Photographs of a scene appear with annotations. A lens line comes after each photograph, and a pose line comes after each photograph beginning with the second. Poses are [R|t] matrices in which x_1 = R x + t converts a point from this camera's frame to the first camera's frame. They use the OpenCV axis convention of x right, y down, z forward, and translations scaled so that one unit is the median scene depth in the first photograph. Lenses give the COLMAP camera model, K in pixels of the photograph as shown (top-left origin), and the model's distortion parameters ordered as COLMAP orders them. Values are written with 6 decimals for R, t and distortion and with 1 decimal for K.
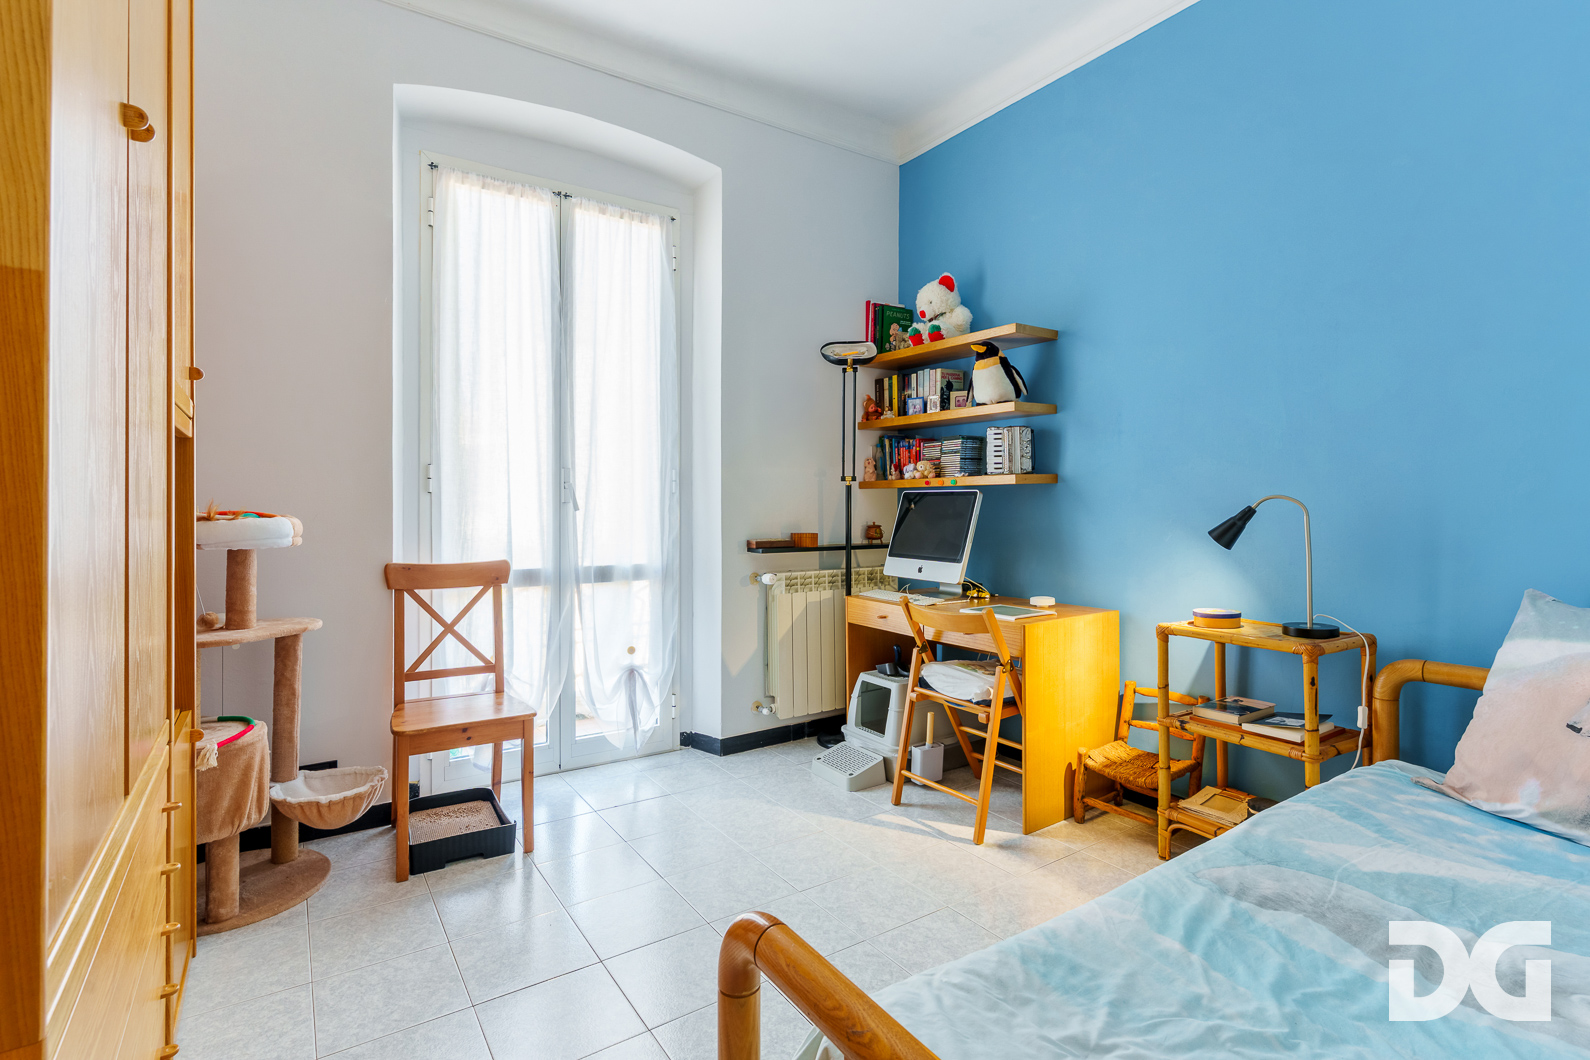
lens RADIAL K [[771.0, 0, 812.5], [0, 771.0, 507.9], [0, 0, 1]] dist [0.001109, 0.001016]
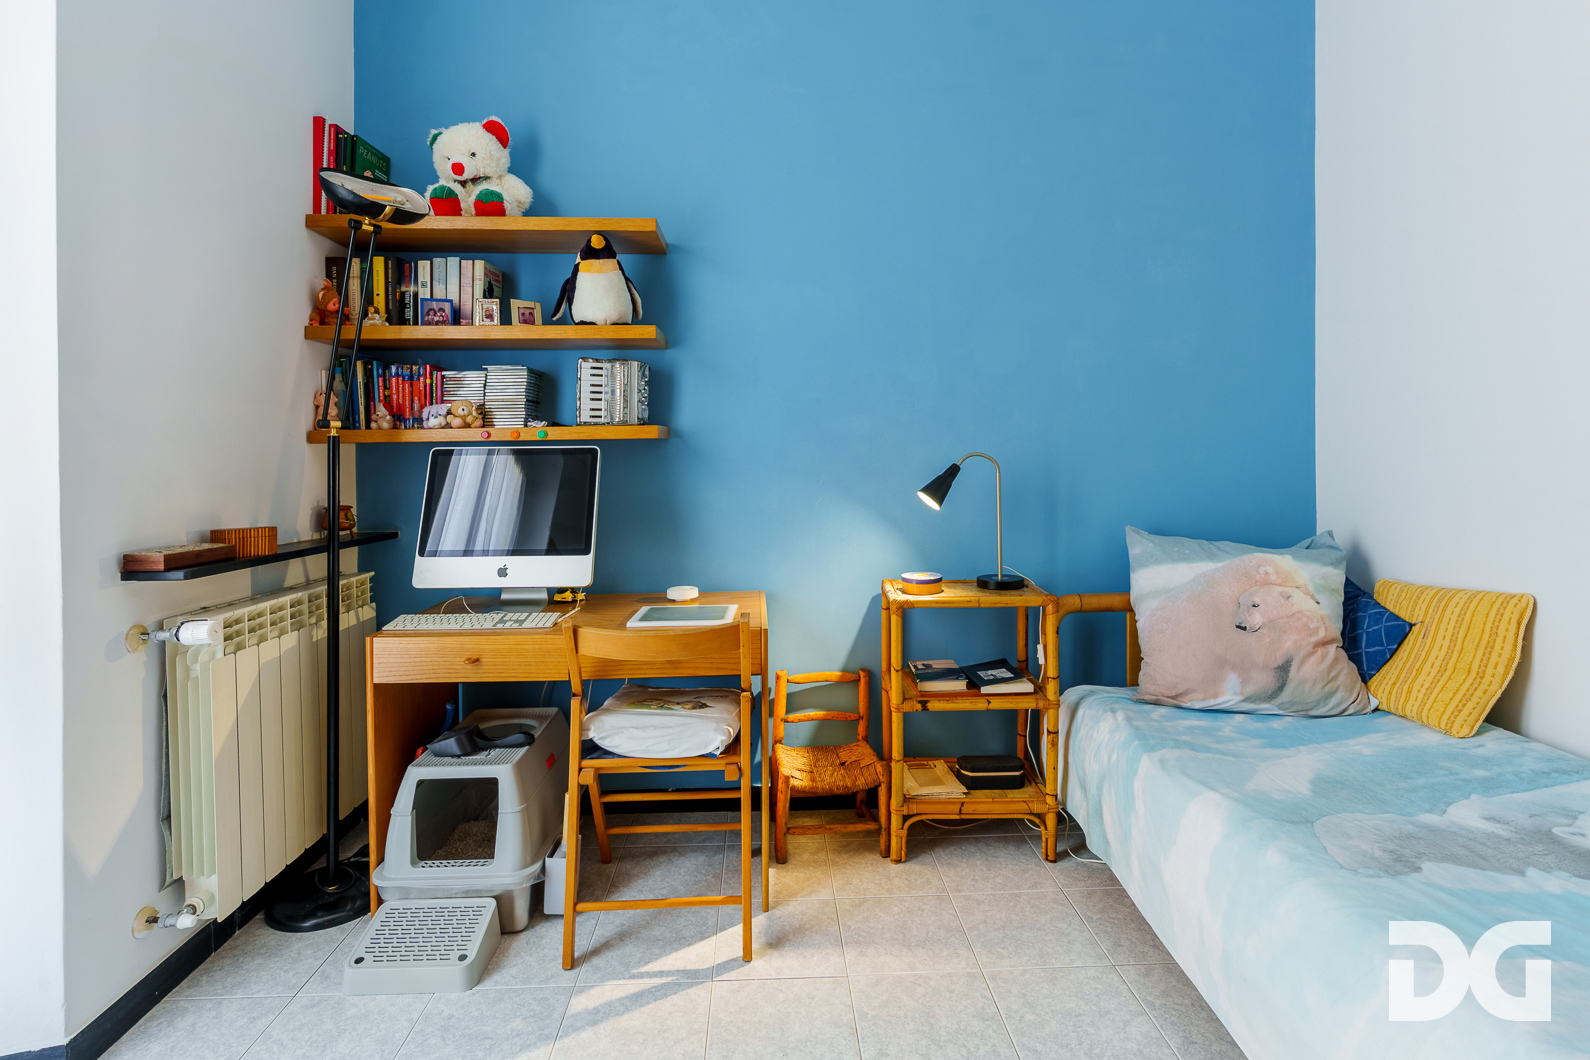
lens RADIAL K [[771.0, 0, 780.2], [0, 771.0, 469.7], [0, 0, 1]] dist [0.001109, 0.001016]
pose [[0.538826, -0.012097, 0.842330, -0.272093], [0.018316, 0.999829, 0.002642, -0.000806], [-0.842218, 0.014005, 0.538955, 0.476536]]
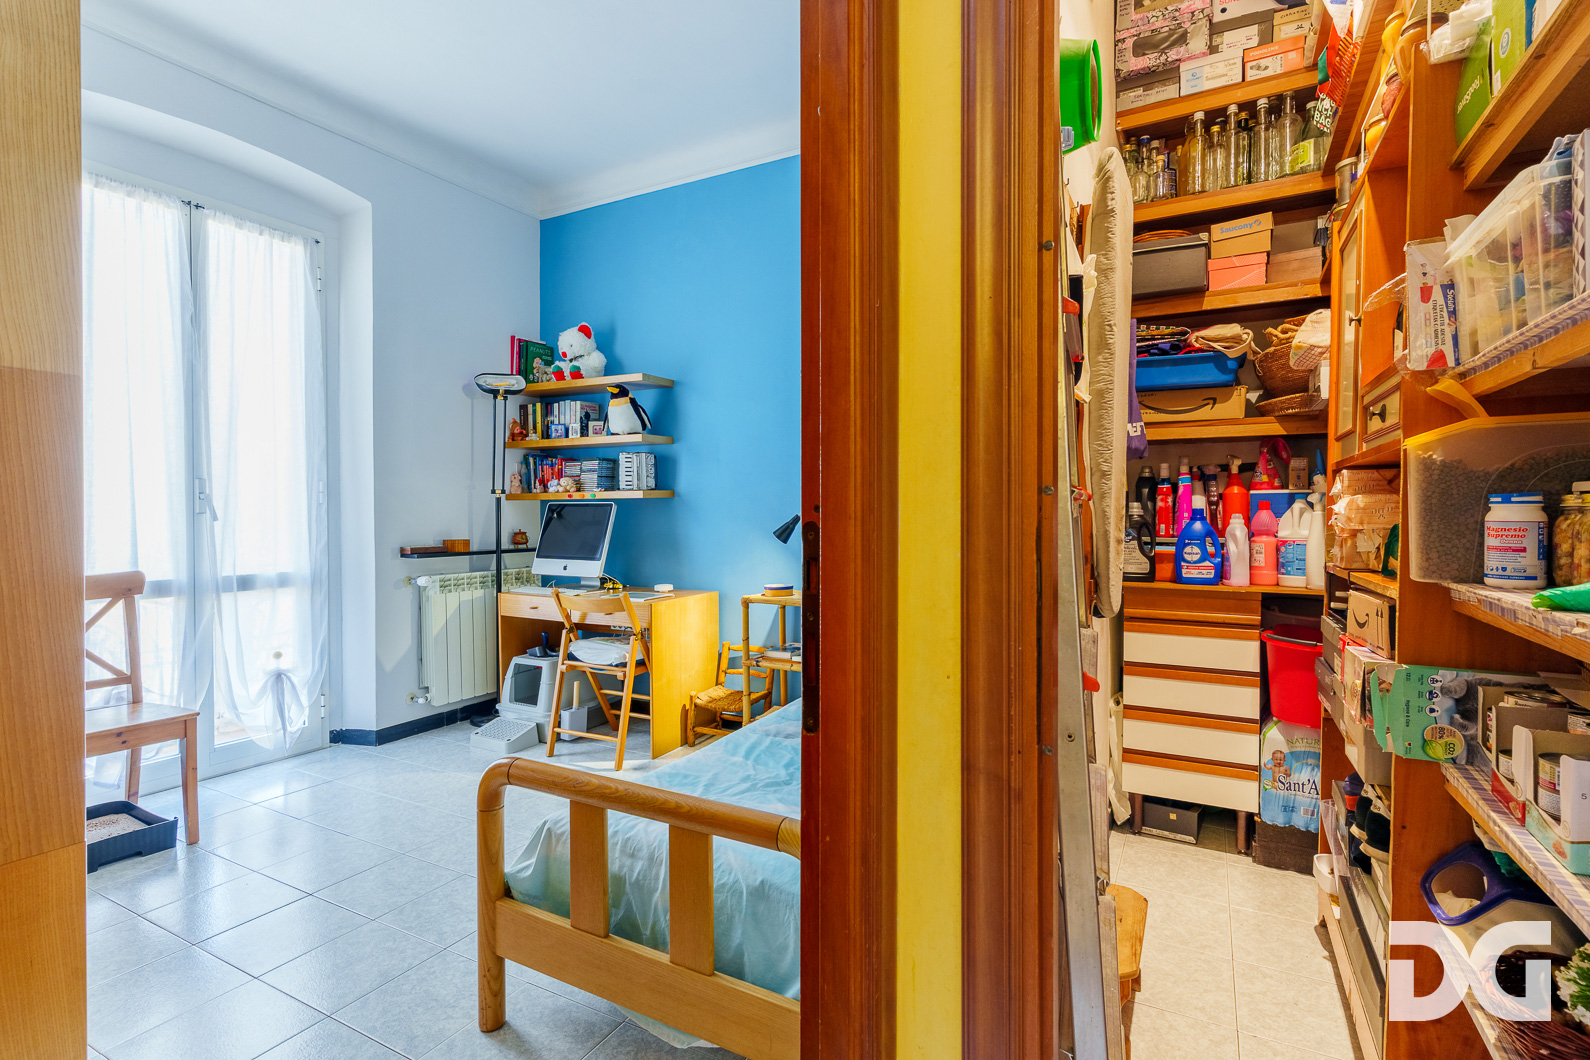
lens RADIAL K [[771.0, 0, 806.2], [0, 771.0, 524.3], [0, 0, 1]] dist [0.001109, 0.001016]
pose [[0.887684, -0.008610, 0.460374, -0.083084], [0.003885, 0.999930, 0.011211, -0.000354], [-0.460438, -0.008163, 0.887655, -0.254970]]
